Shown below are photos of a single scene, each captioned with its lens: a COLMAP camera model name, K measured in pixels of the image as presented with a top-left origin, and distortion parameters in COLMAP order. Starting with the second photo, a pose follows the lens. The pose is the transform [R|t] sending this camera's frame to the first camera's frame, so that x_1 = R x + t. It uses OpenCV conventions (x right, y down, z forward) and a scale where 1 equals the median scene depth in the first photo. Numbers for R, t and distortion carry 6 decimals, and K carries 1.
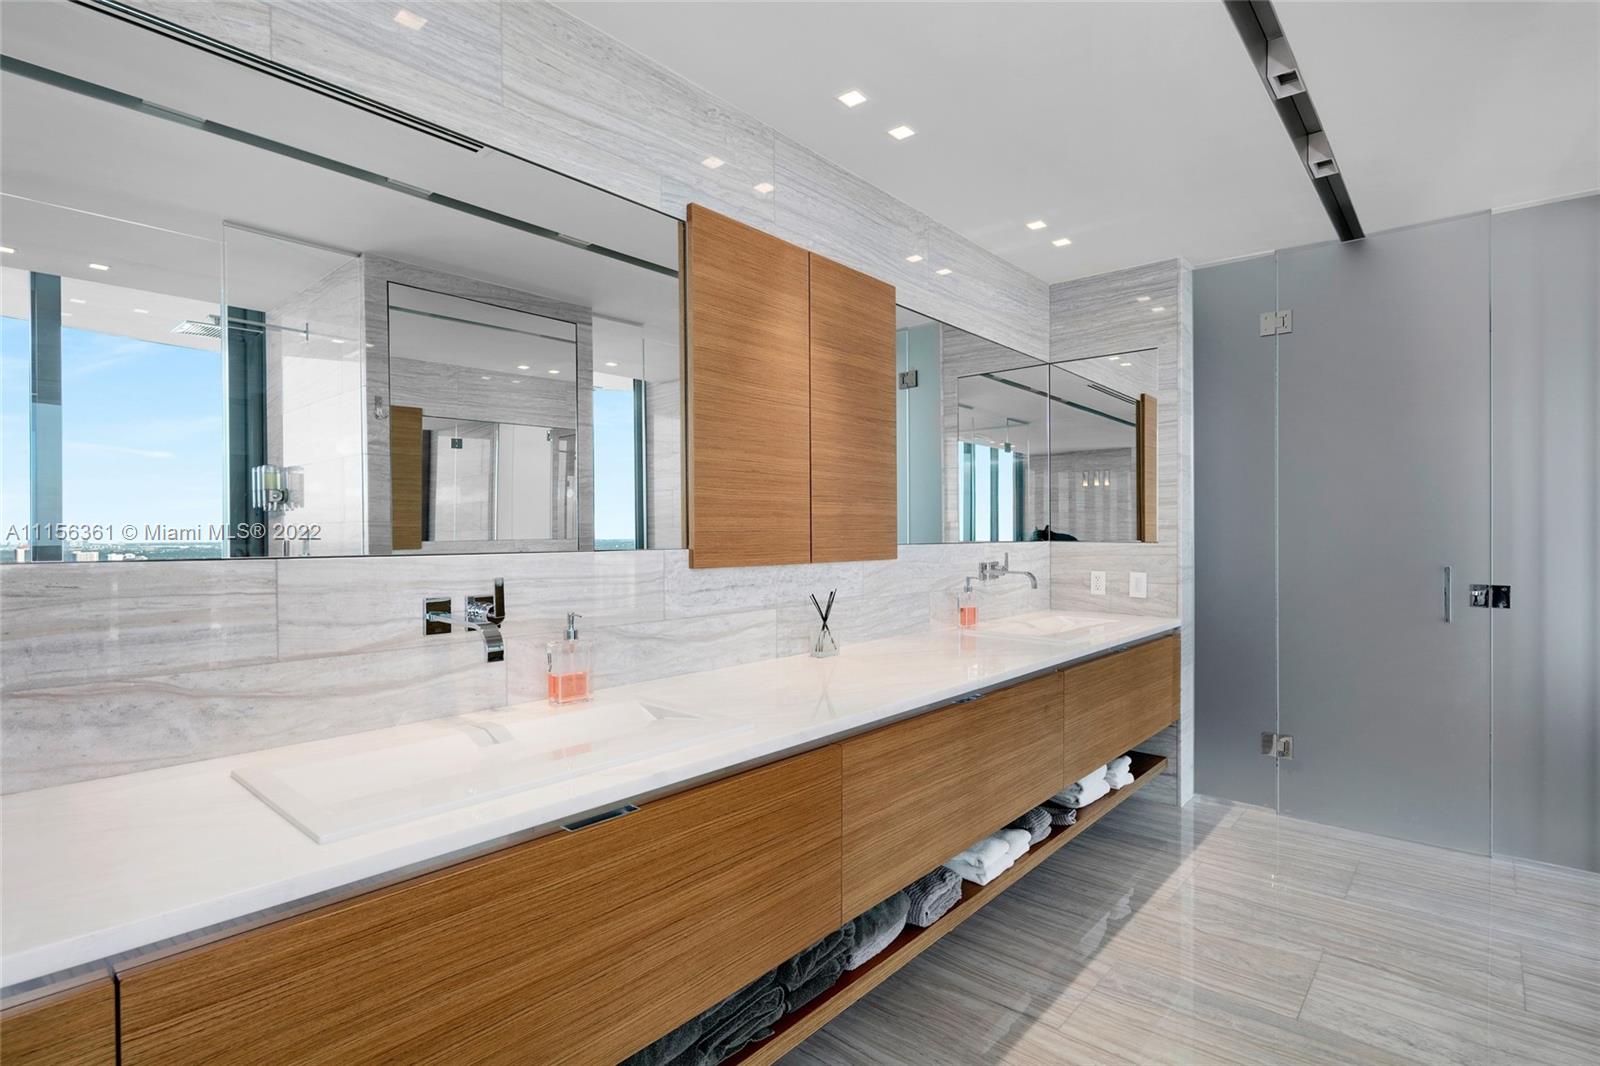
lens RADIAL K [[783.5, 0, 801.1], [0, 783.5, 538.1], [0, 0, 1]] dist [0.001056, 0.000373]
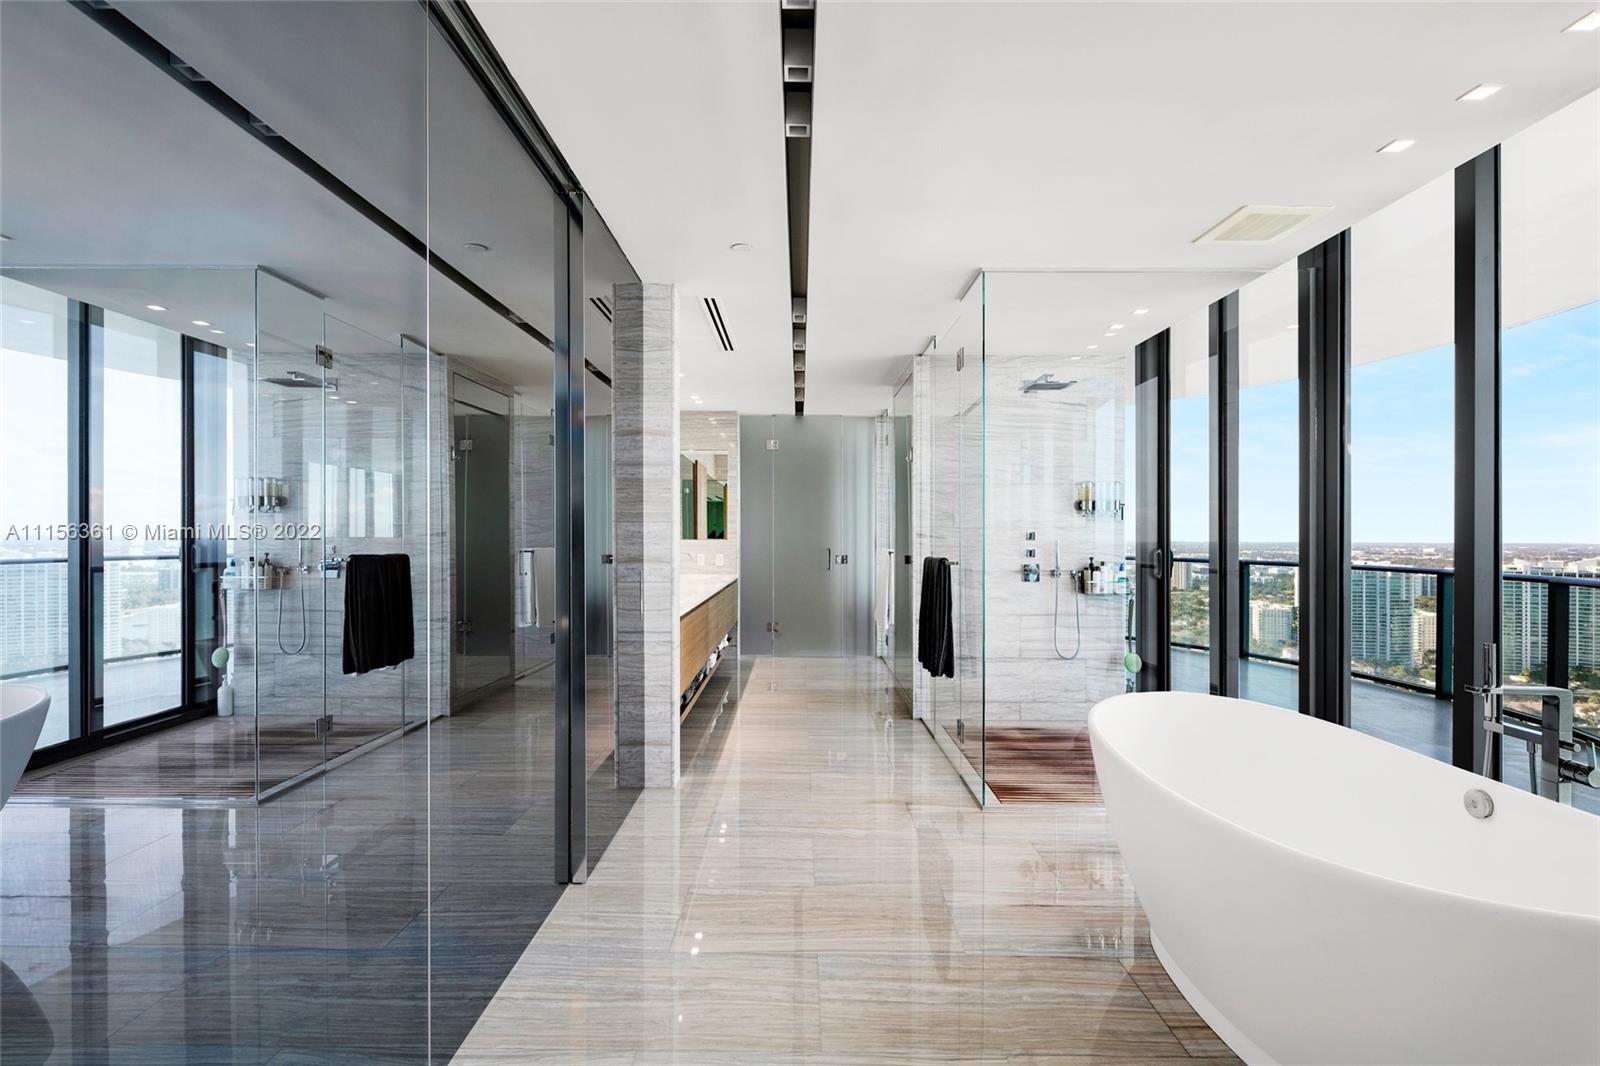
lens RADIAL K [[783.5, 0, 798.5], [0, 783.5, 534.5], [0, 0, 1]] dist [0.001056, 0.000373]
pose [[0.754763, 0.004703, 0.655981, -0.837603], [0.000415, 0.999971, -0.007646, 0.007115], [-0.655998, 0.006044, 0.754738, -0.778813]]
